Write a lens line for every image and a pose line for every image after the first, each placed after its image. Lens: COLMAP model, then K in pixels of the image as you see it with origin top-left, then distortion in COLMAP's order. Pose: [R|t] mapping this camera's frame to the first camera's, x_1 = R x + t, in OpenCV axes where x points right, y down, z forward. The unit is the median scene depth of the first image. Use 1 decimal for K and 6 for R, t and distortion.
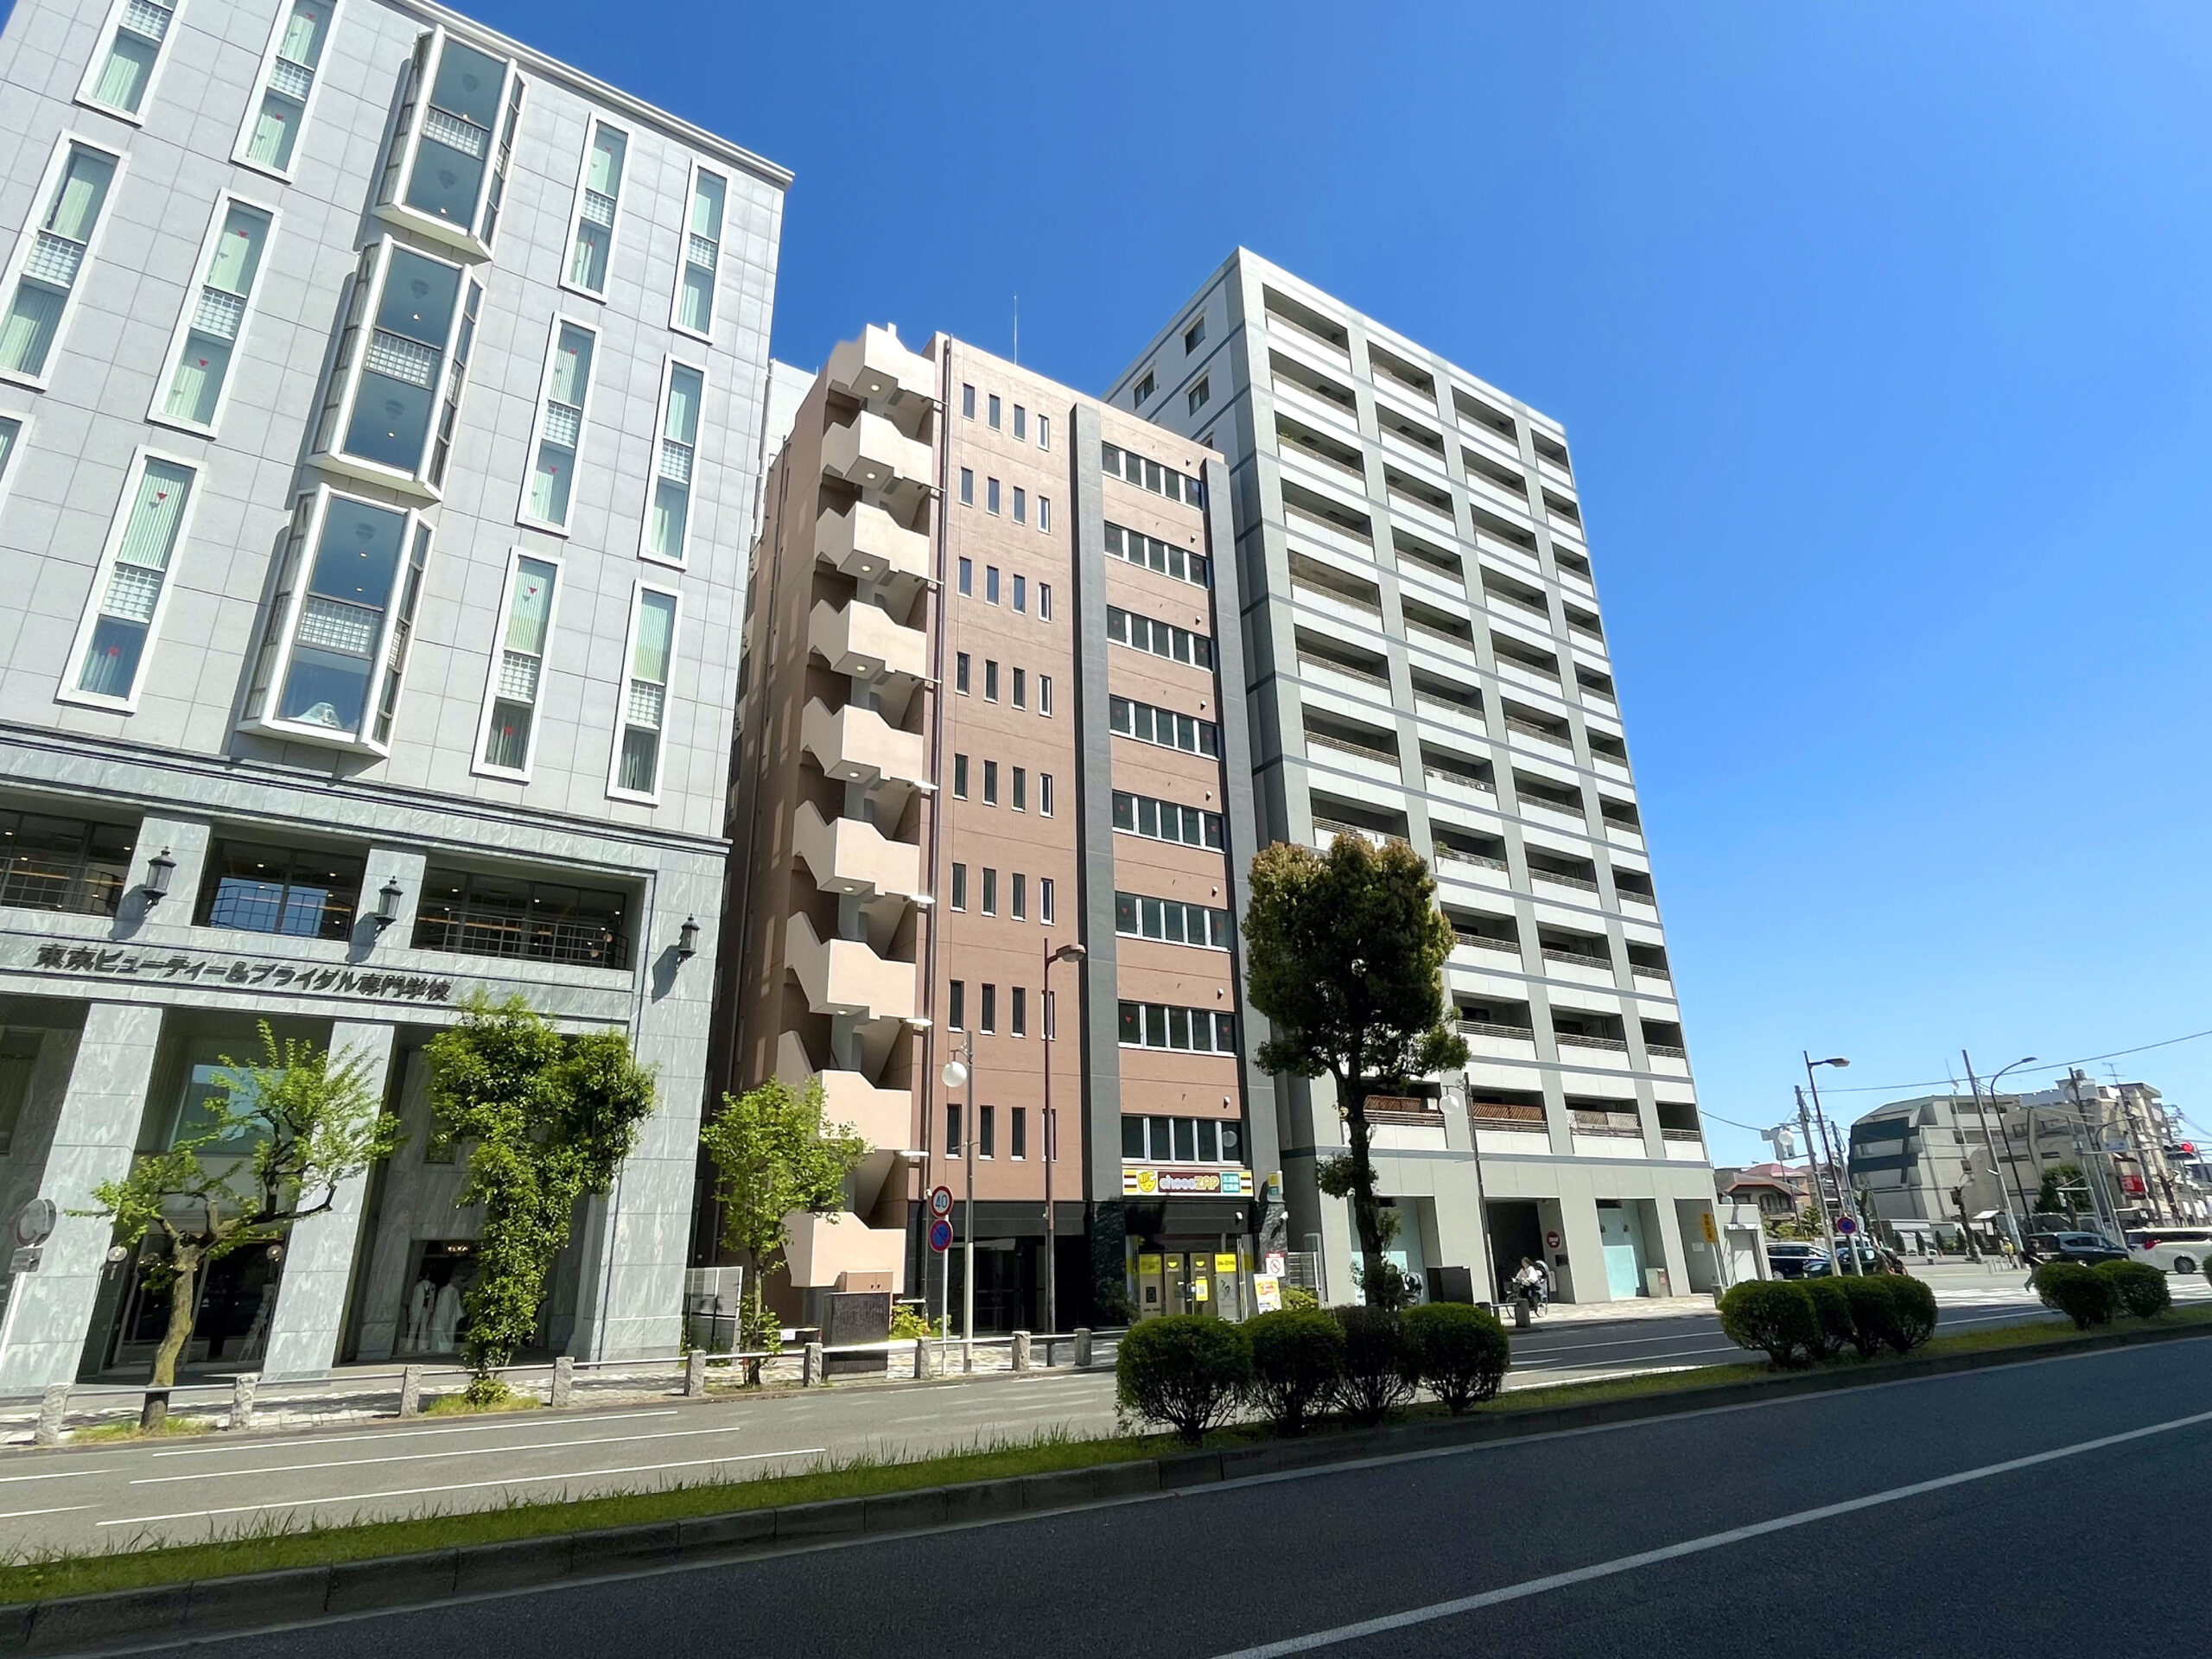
lens RADIAL K [[1149.2, 0, 1106.0], [0, 1149.2, 829.5], [0, 0, 1]] dist [-0.000101, -0.000171]
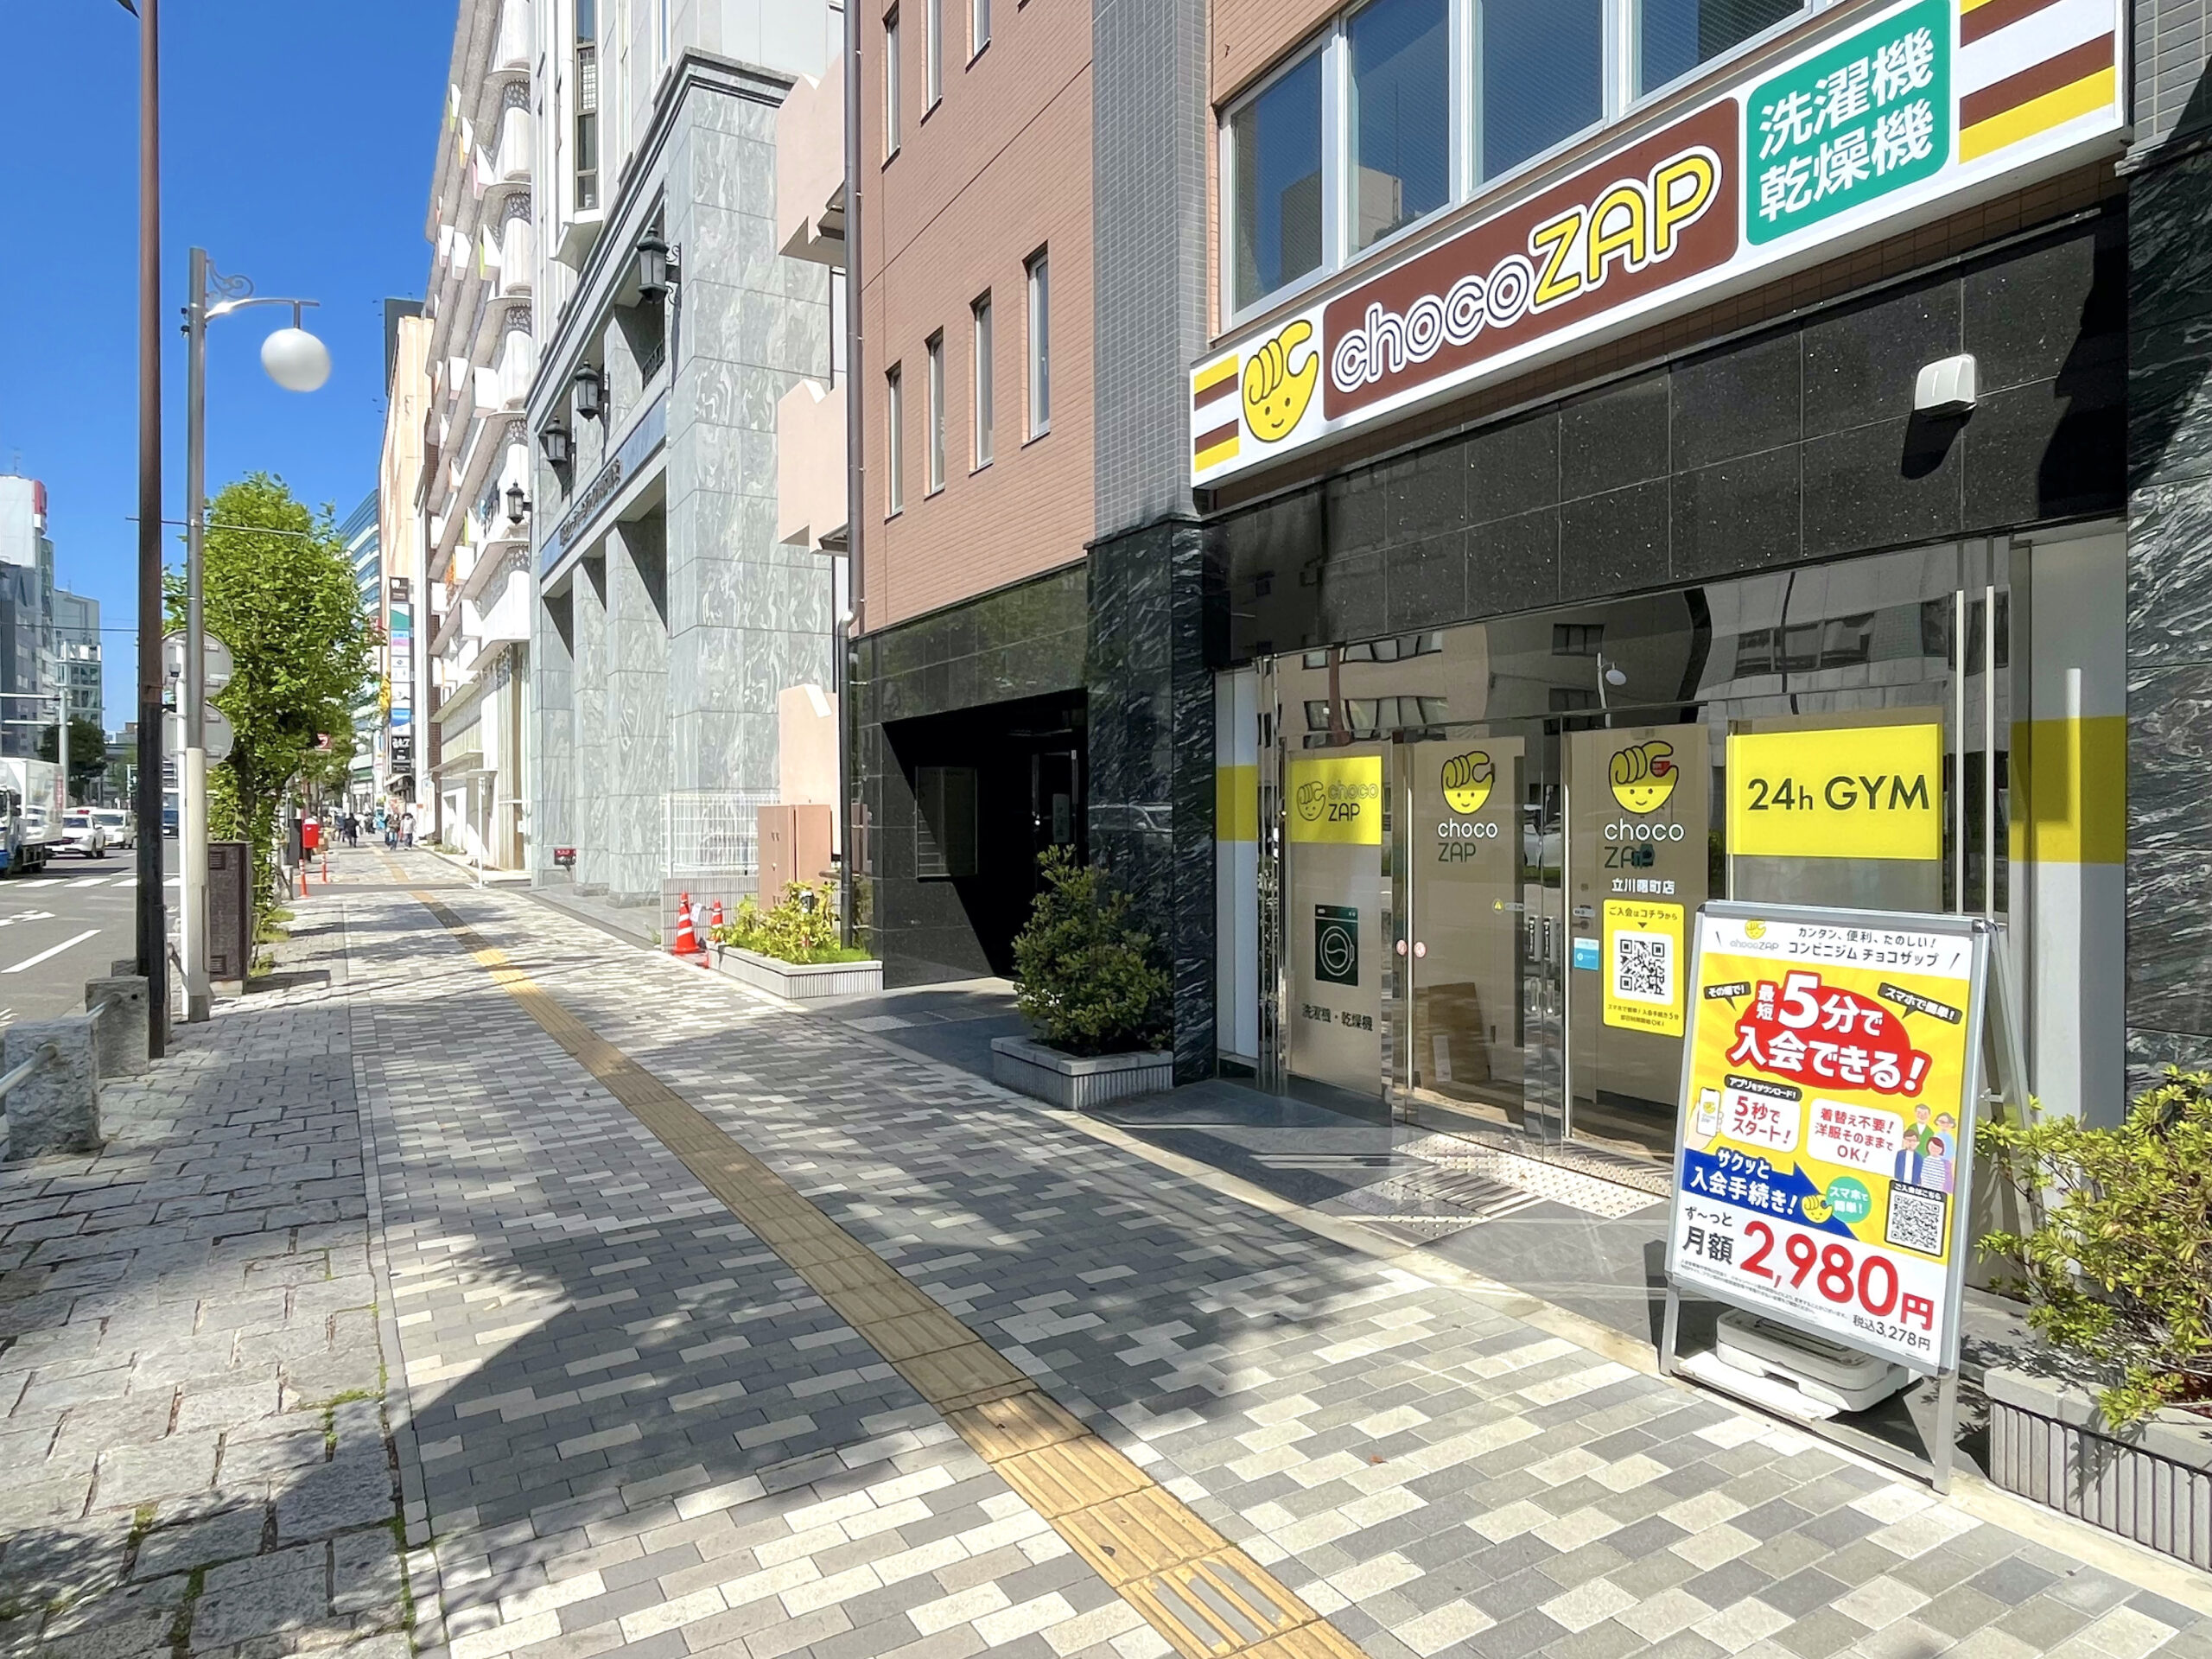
lens RADIAL K [[1315.1, 0, 1106.0], [0, 1315.1, 829.5], [0, 0, 1]] dist [-0.001257, 0.001271]
pose [[-0.040049, 0.034596, -0.998599, 0.267738], [0.354367, 0.934930, 0.018178, 0.380806], [0.934248, -0.353143, -0.049702, 1.013381]]
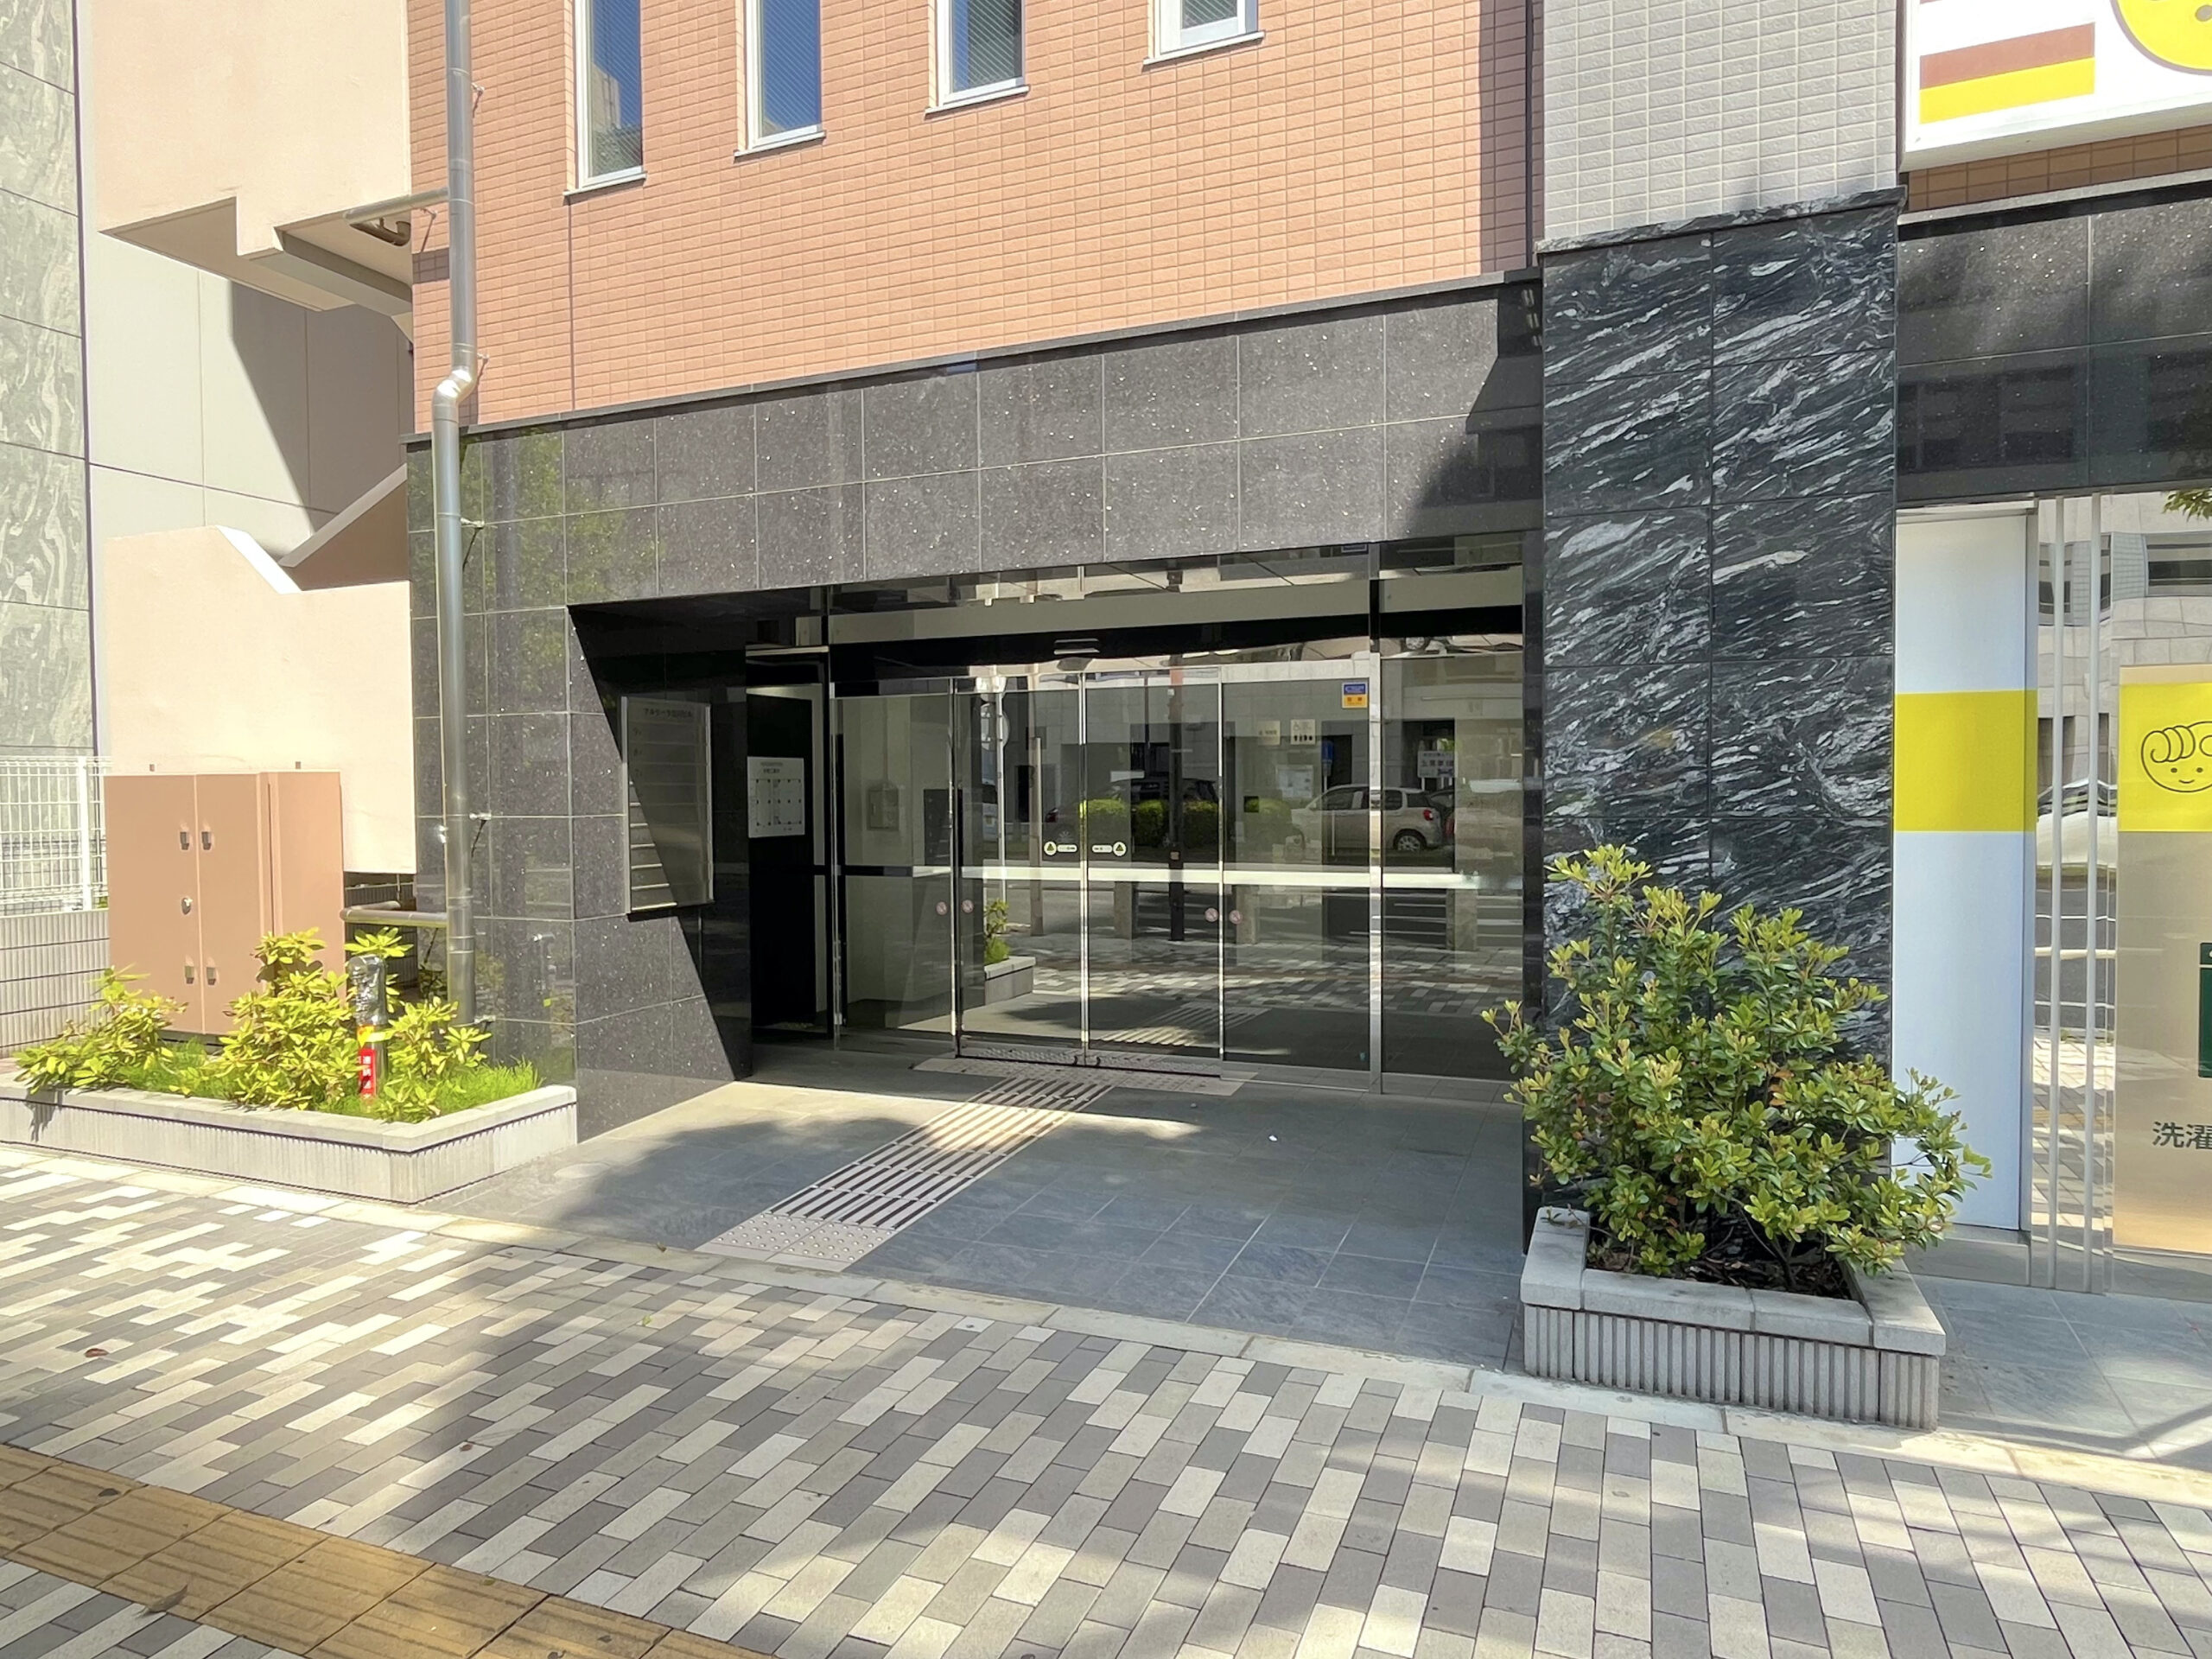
lens RADIAL K [[1315.1, 0, 1106.0], [0, 1315.1, 829.5], [0, 0, 1]] dist [-0.001257, 0.001271]
pose [[0.578060, 0.039789, -0.815024, 0.078051], [0.277639, 0.929627, 0.242301, 0.339124], [0.767309, -0.366347, 0.526333, 0.885808]]
